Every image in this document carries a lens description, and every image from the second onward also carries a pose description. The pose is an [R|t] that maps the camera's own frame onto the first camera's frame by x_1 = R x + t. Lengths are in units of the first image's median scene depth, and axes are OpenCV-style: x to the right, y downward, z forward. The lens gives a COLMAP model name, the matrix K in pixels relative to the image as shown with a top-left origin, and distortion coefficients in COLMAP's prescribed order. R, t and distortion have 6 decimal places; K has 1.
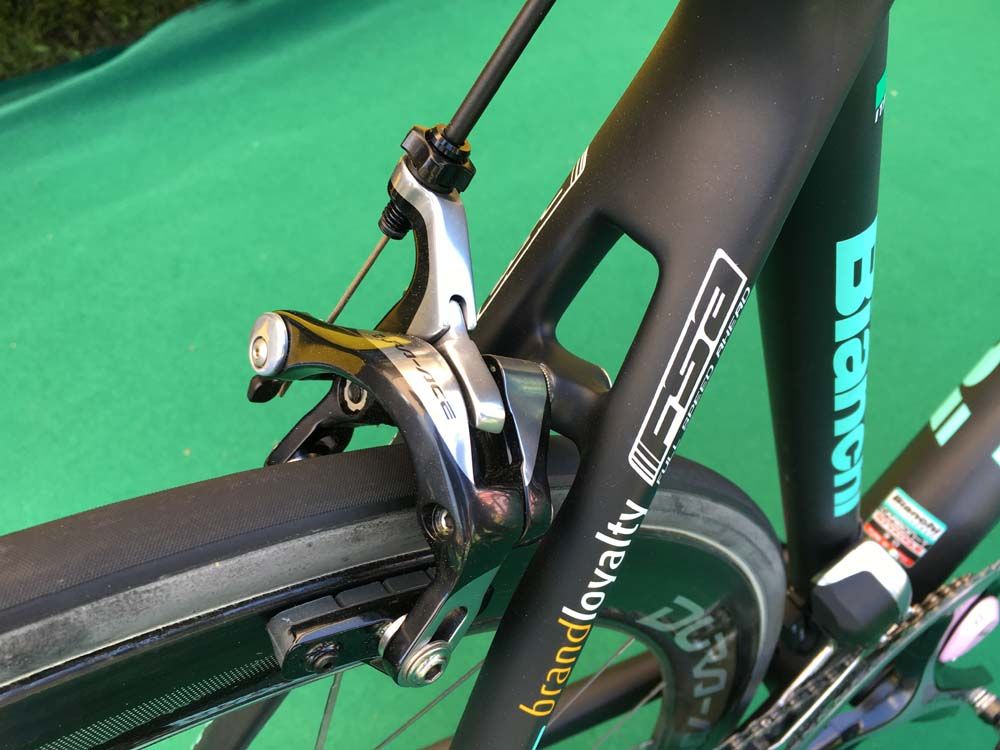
lens RADIAL K [[870.6, 0, 500.0], [0, 870.6, 375.0], [0, 0, 1]] dist [0.122662, -0.220732]
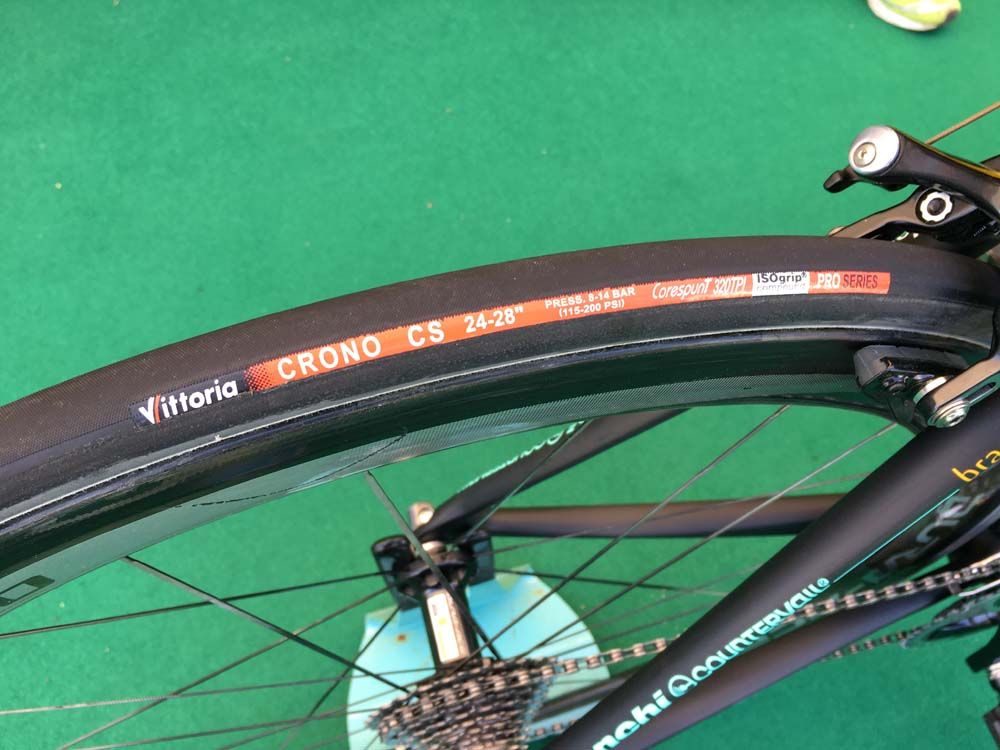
lens RADIAL K [[870.6, 0, 500.0], [0, 870.6, 375.0], [0, 0, 1]] dist [0.122662, -0.220732]
pose [[0.948770, 0.305788, -0.079563, -0.605496], [-0.284178, 0.935893, 0.208198, 0.165415], [0.138127, -0.174922, 0.974845, -0.413554]]
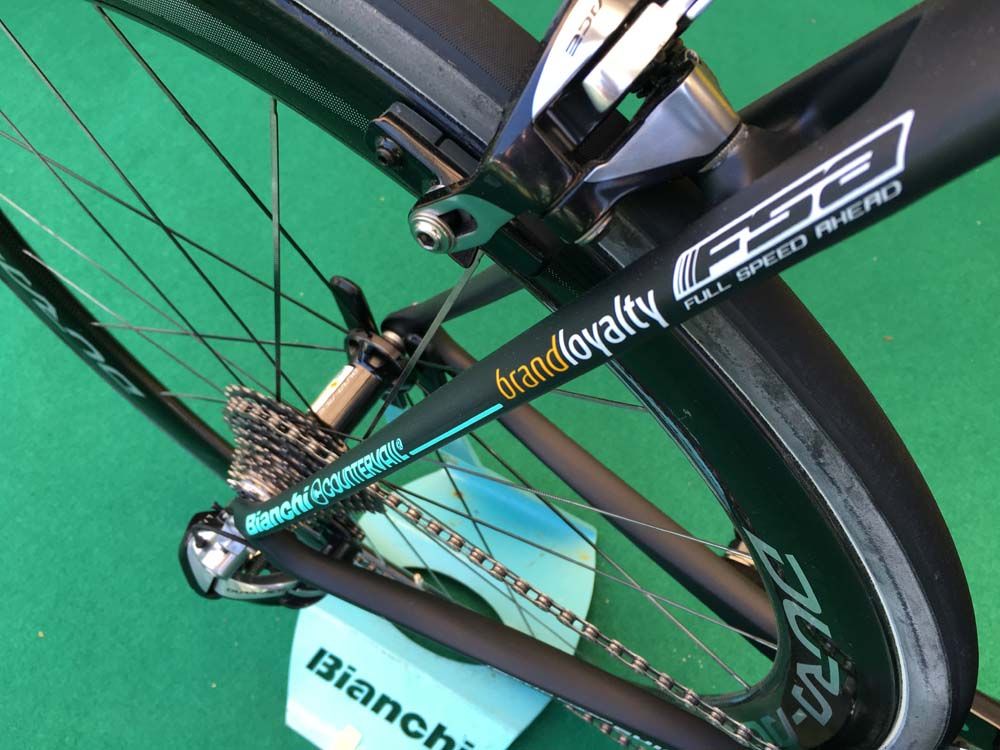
lens RADIAL K [[870.6, 0, 500.0], [0, 870.6, 375.0], [0, 0, 1]] dist [0.122662, -0.220732]
pose [[0.411289, 0.787374, -0.459220, 0.546034], [-0.644602, 0.607452, 0.464209, -0.117284], [0.644461, 0.105090, 0.757381, 0.220249]]
